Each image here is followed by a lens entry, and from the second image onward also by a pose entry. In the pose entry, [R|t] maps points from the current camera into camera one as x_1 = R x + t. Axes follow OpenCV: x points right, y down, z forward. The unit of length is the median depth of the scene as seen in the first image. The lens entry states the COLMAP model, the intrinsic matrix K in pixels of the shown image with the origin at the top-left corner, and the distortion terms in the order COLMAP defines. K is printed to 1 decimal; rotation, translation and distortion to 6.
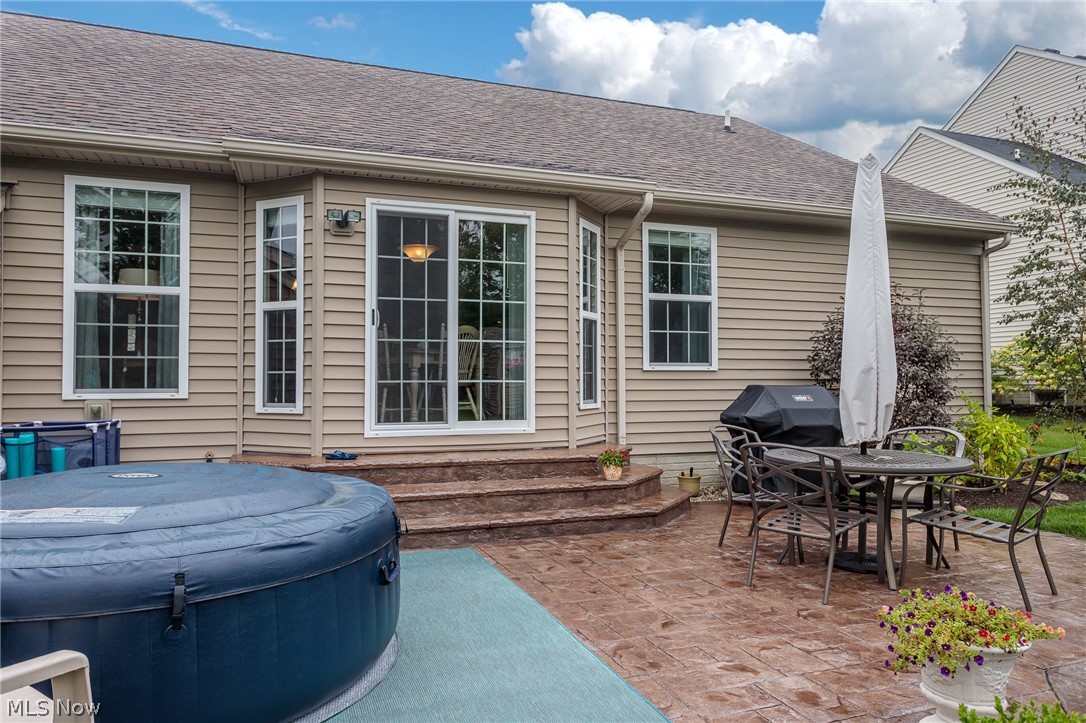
lens RADIAL K [[757.0, 0, 543.0], [0, 757.0, 361.5], [0, 0, 1]] dist [-0.002096, -0.001302]
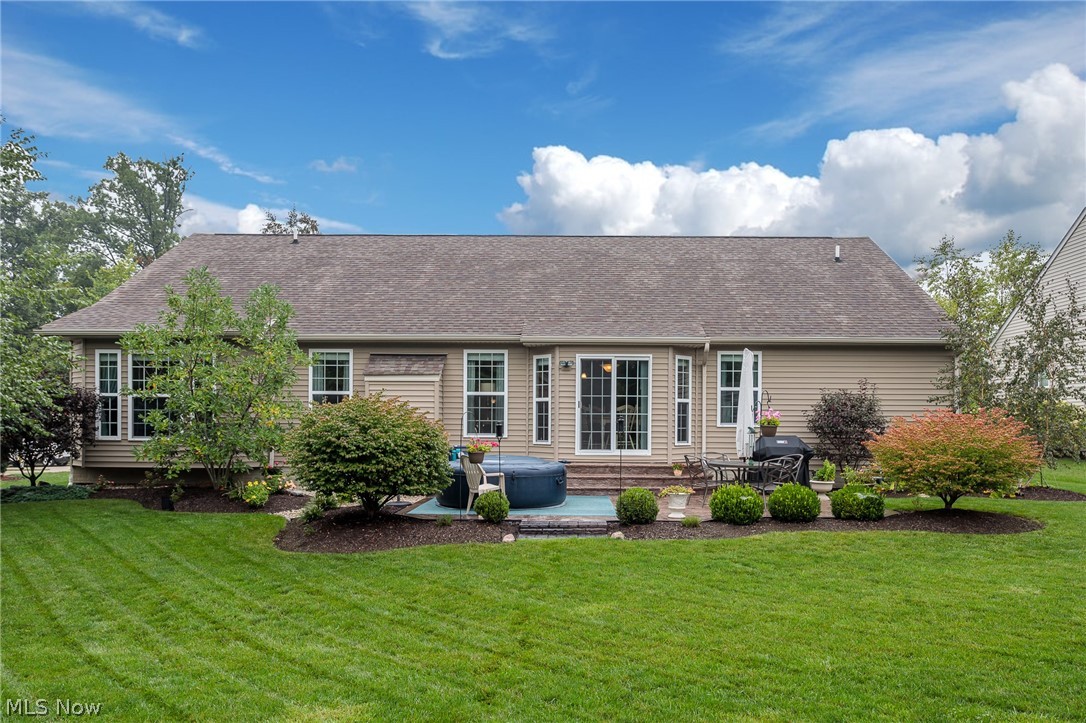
lens RADIAL K [[757.0, 0, 543.0], [0, 757.0, 361.5], [0, 0, 1]] dist [-0.002096, -0.001302]
pose [[0.933321, -0.022014, -0.358369, 0.512130], [0.001198, 0.998304, -0.058204, -0.053488], [0.359042, 0.053894, 0.931764, -1.230813]]
